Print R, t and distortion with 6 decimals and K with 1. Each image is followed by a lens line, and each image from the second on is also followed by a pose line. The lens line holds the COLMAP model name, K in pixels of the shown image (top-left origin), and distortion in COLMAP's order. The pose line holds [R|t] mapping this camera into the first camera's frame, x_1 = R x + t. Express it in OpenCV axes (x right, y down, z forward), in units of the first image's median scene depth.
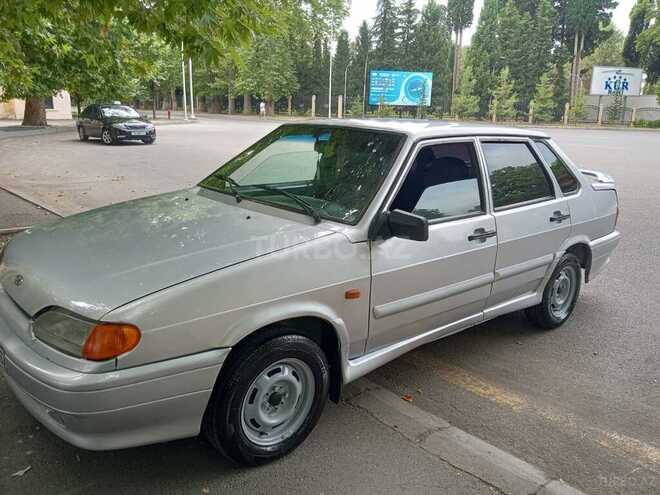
lens RADIAL K [[558.1, 0, 330.9], [0, 558.1, 246.1], [0, 0, 1]] dist [0.026177, -0.066982]
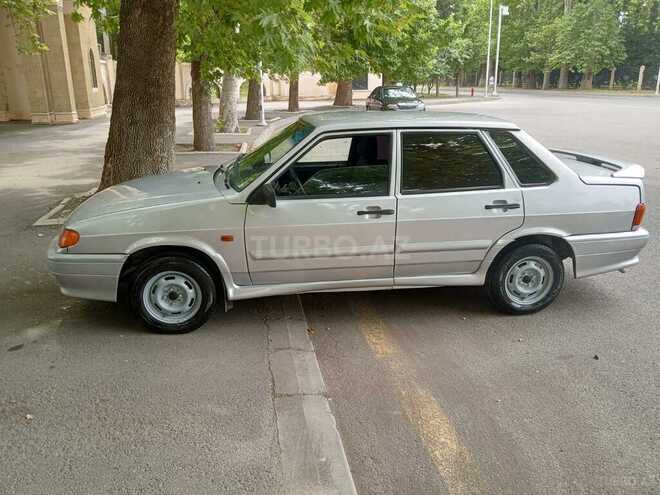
lens RADIAL K [[558.1, 0, 331.3], [0, 558.1, 252.1], [0, 0, 1]] dist [0.026177, -0.066982]
pose [[0.831621, 0.133432, -0.539075, 0.147612], [-0.104524, 0.990965, 0.084037, -0.004301], [0.545418, -0.013541, 0.838055, -0.012473]]
